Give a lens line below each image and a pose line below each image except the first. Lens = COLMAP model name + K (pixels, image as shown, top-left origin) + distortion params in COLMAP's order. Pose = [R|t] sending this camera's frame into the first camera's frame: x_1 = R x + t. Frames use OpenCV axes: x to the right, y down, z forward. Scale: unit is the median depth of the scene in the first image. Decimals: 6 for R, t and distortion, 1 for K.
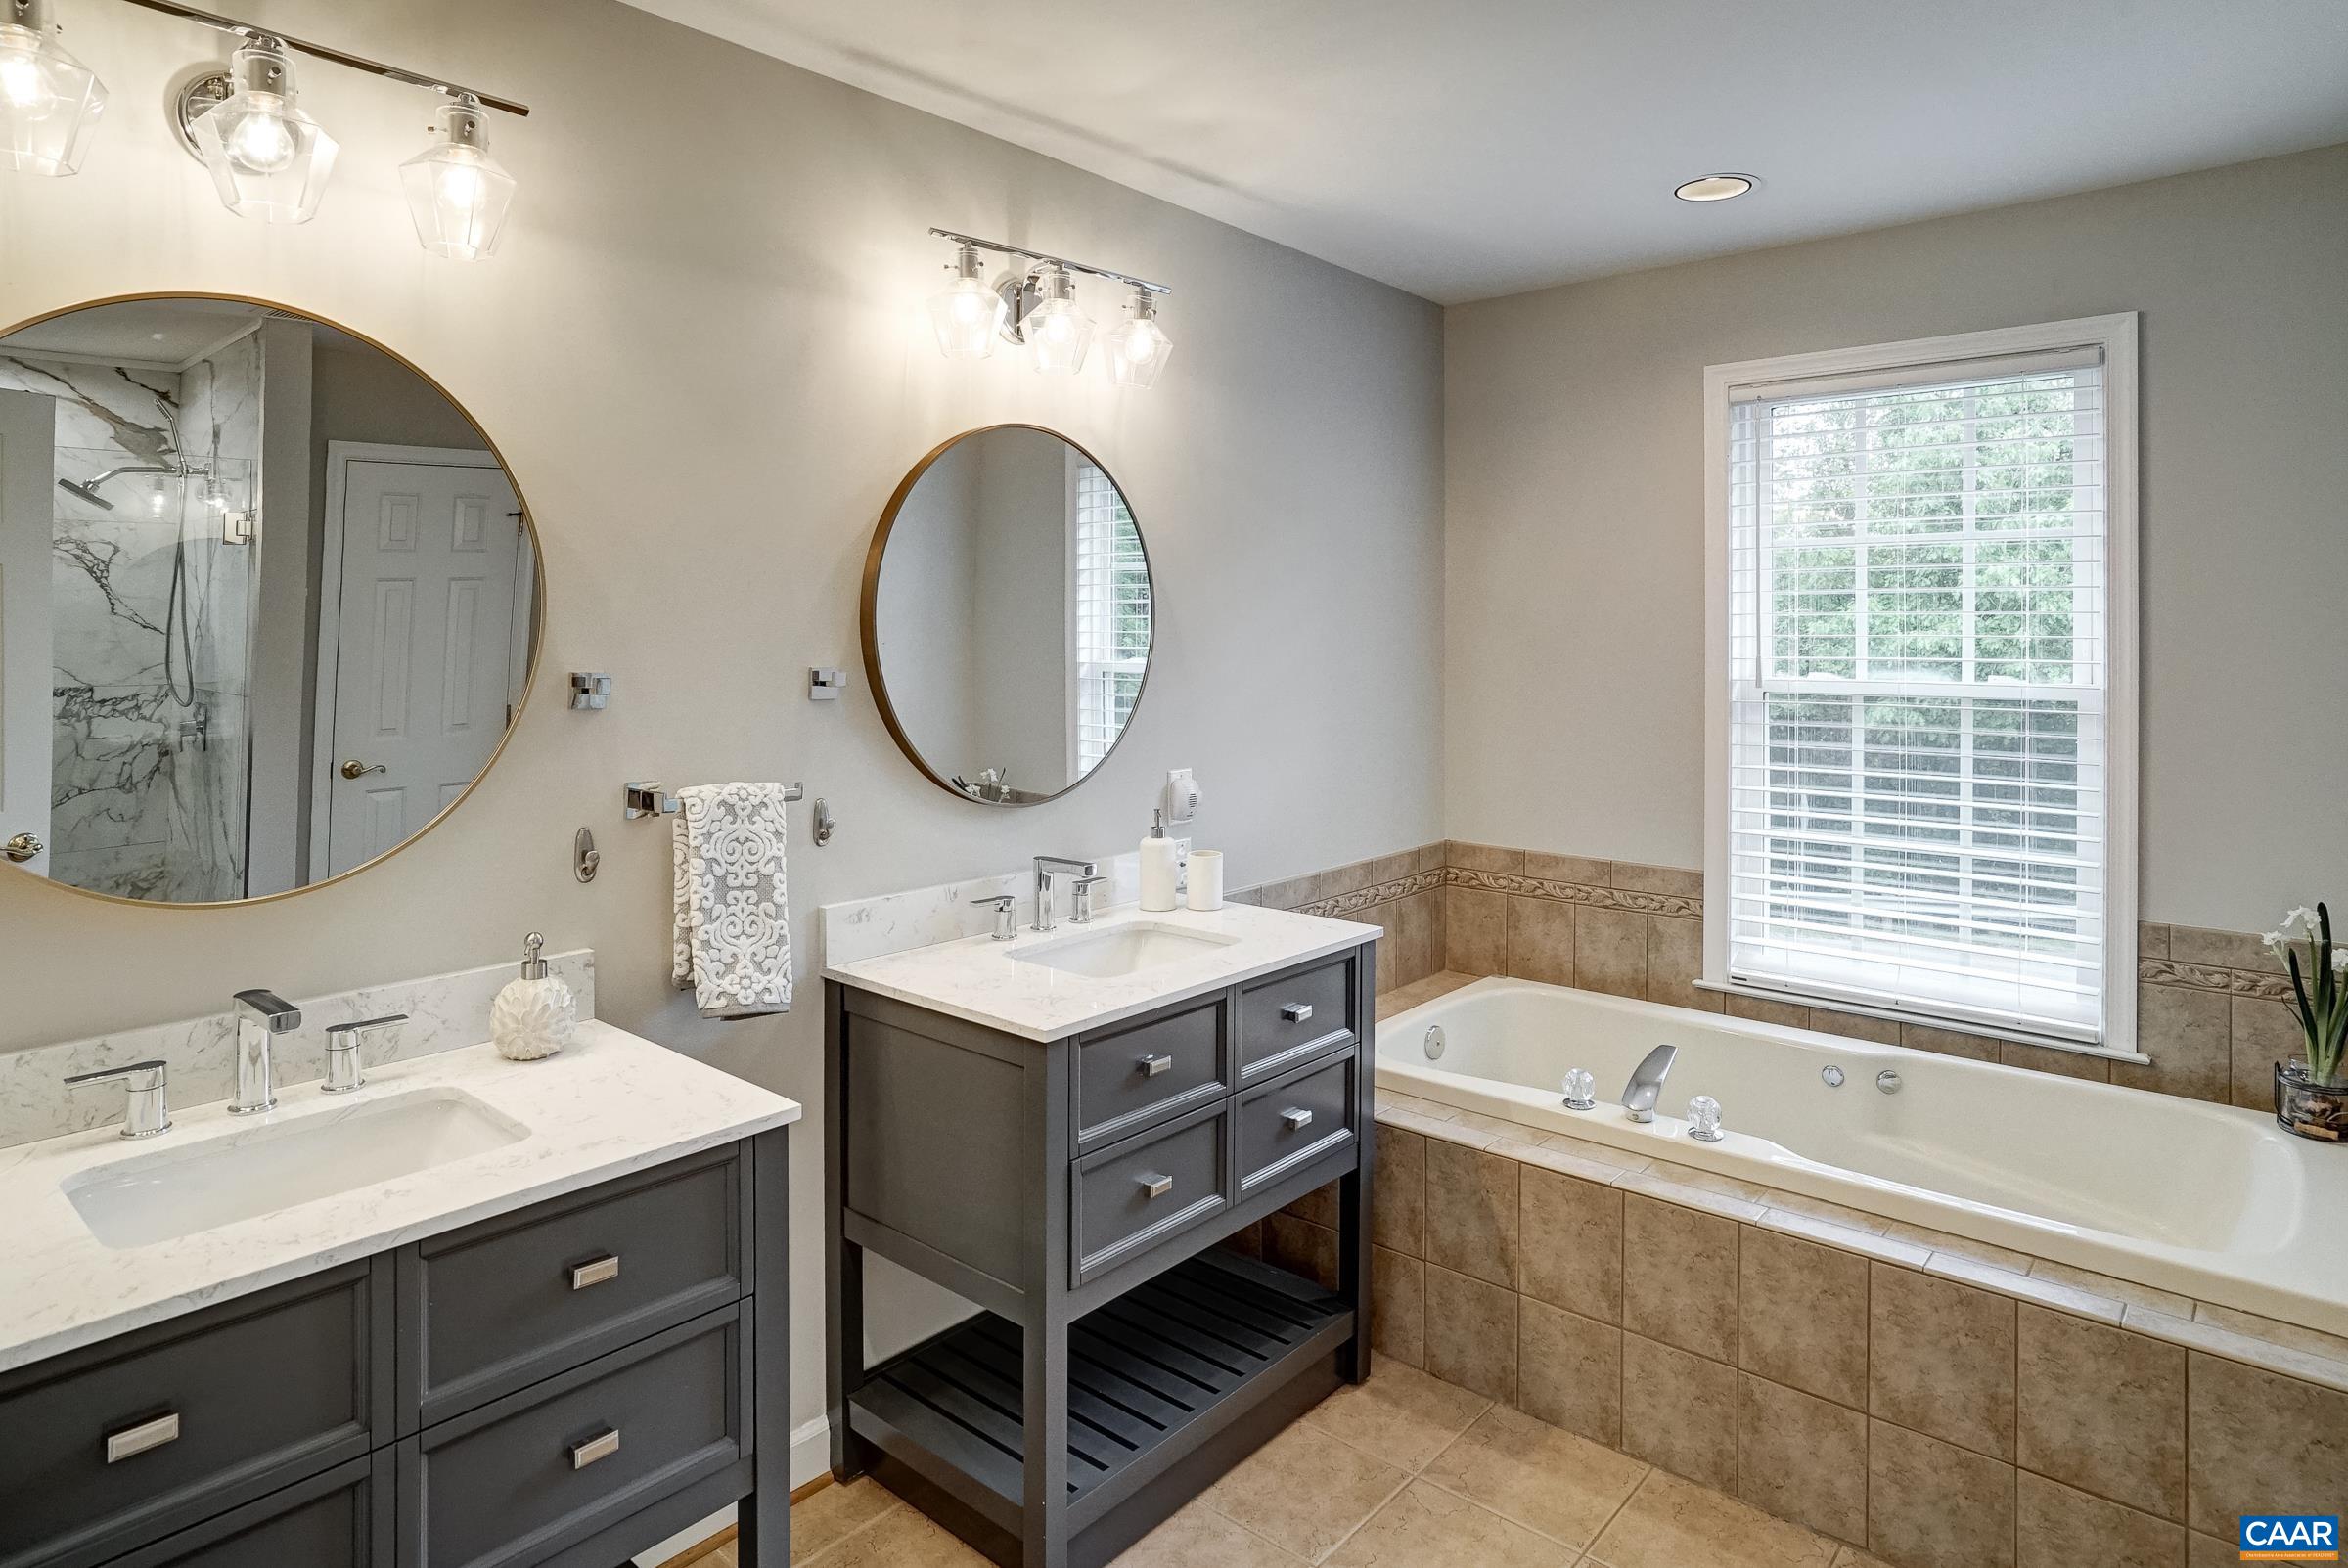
lens RADIAL K [[1342.4, 0, 1137.7], [0, 1342.4, 708.3], [0, 0, 1]] dist [-0.042230, 0.029180]
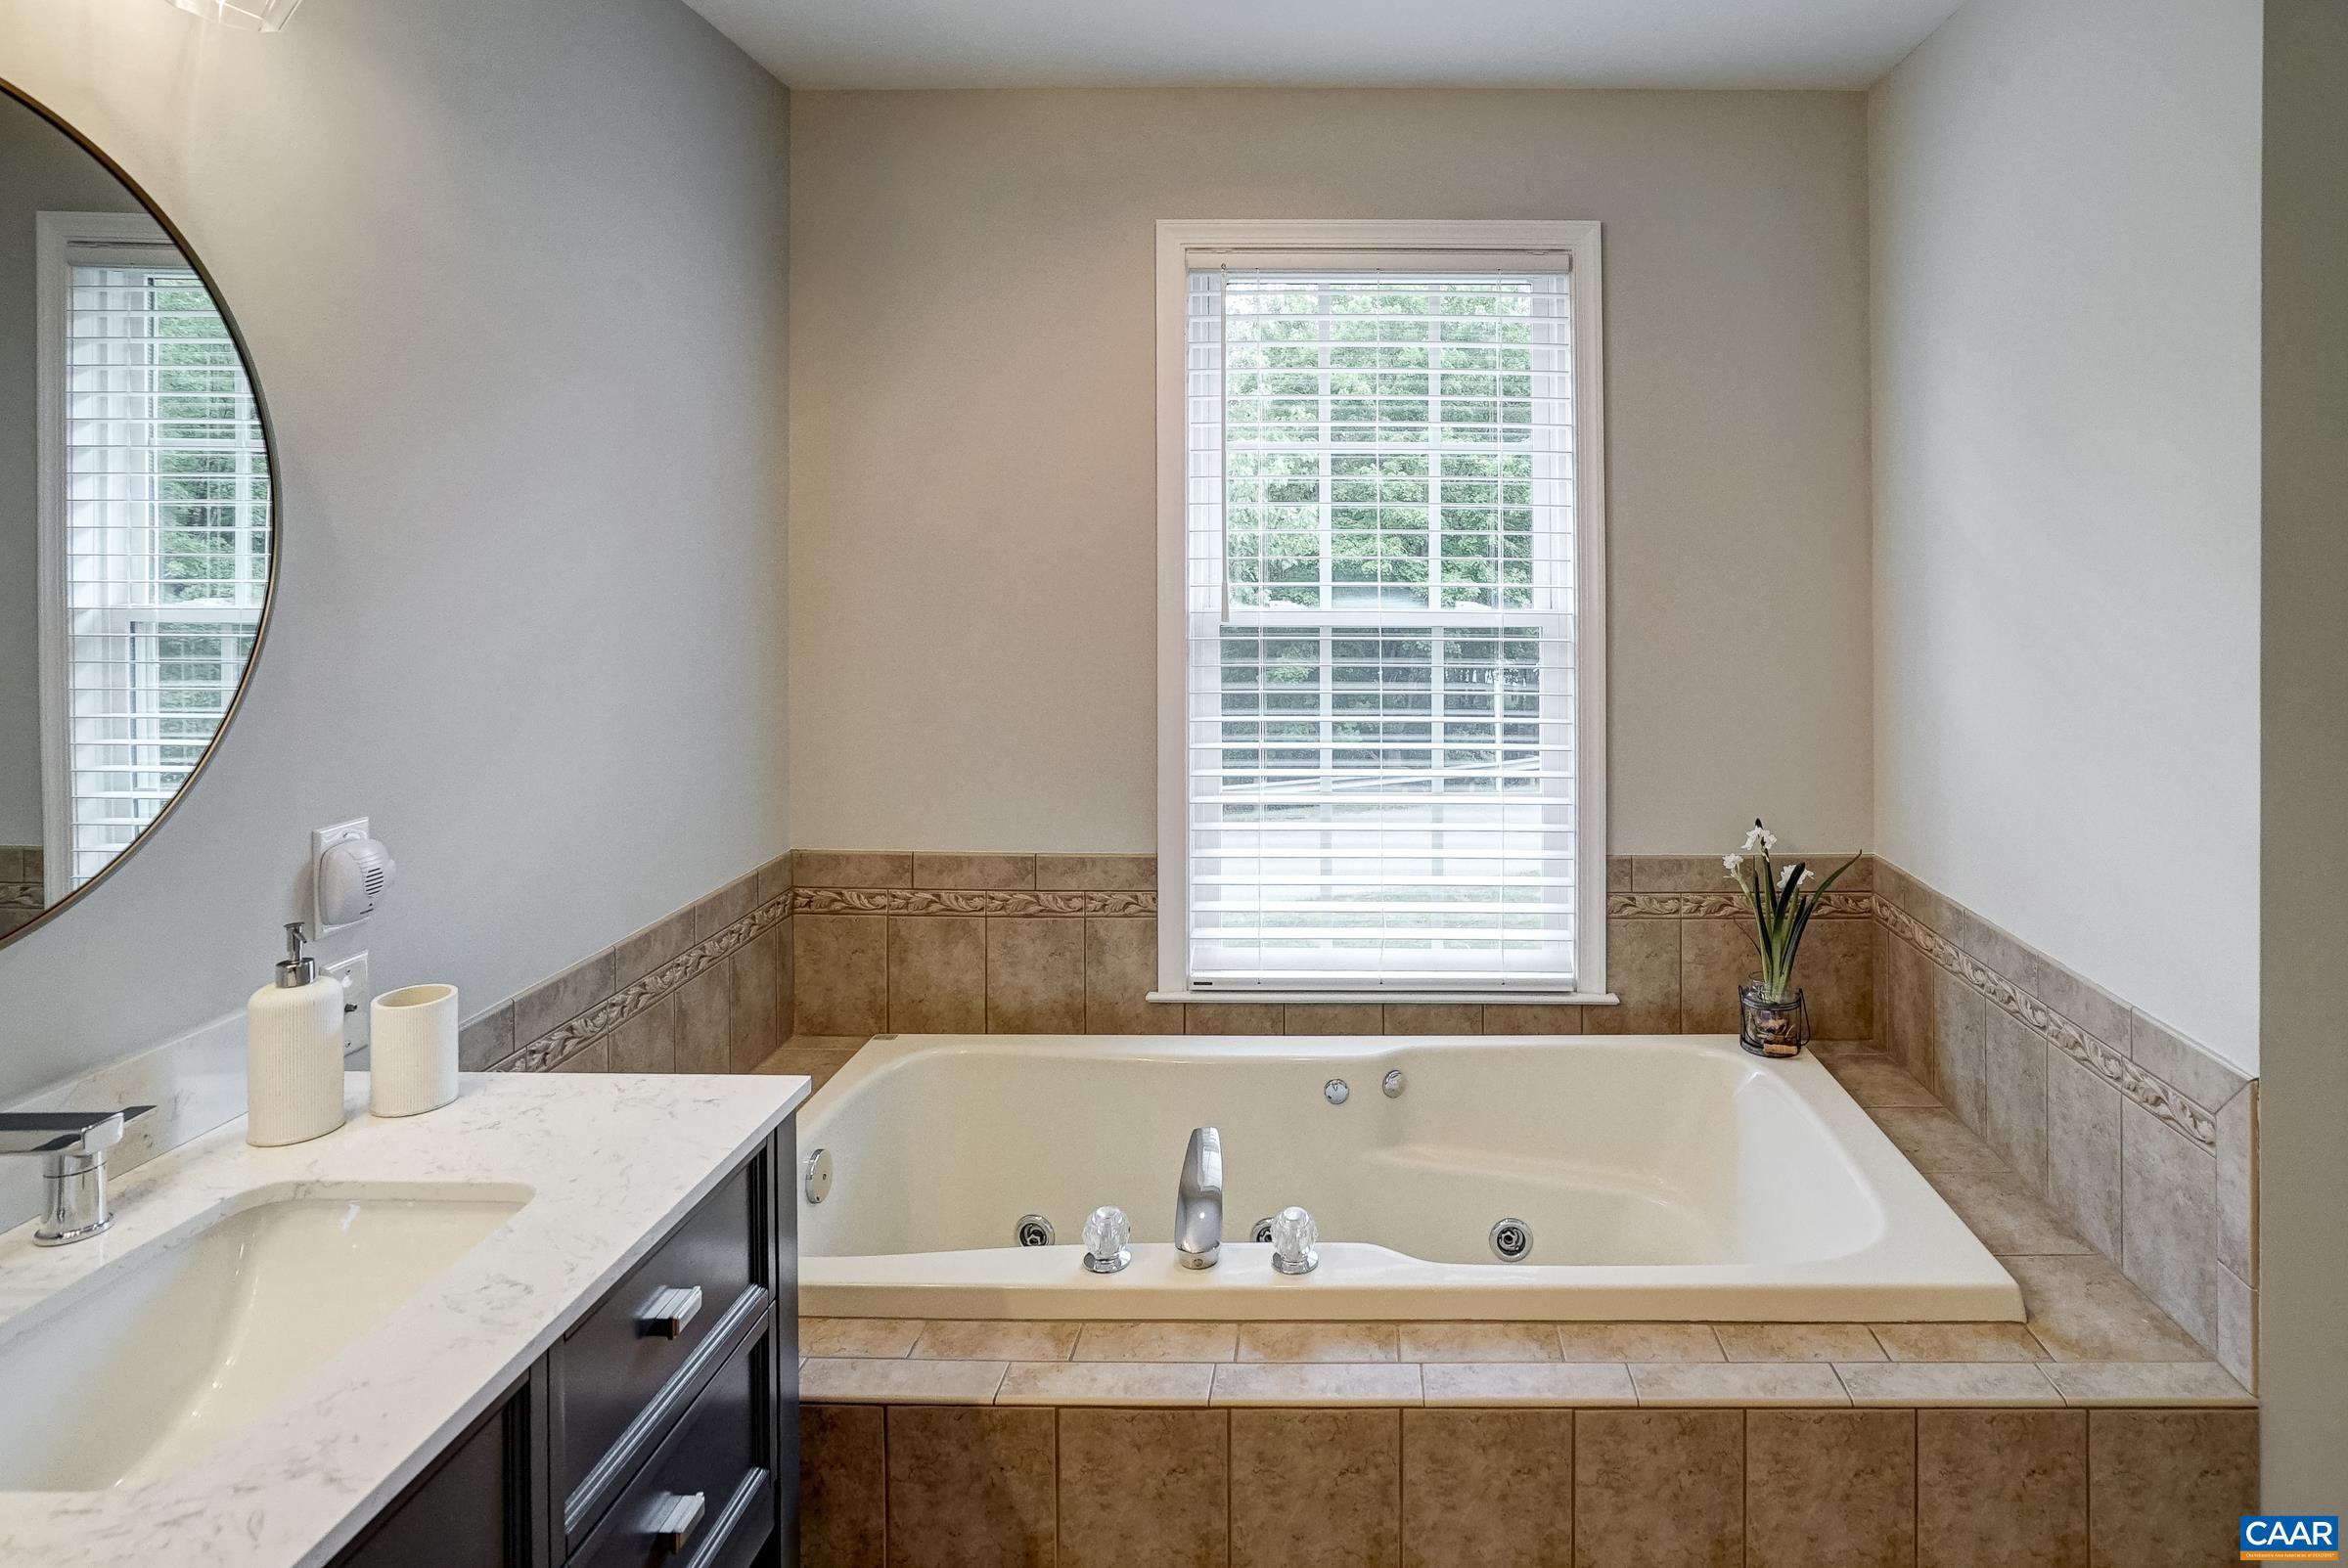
lens RADIAL K [[1146.9, 0, 1180.4], [0, 1146.9, 565.9], [0, 0, 1]] dist [-0.019150, 0.007668]
pose [[0.747431, -0.004903, 0.664321, -0.018492], [0.037282, 0.998706, -0.034575, -0.027418], [-0.663292, 0.050610, 0.746647, 0.504367]]
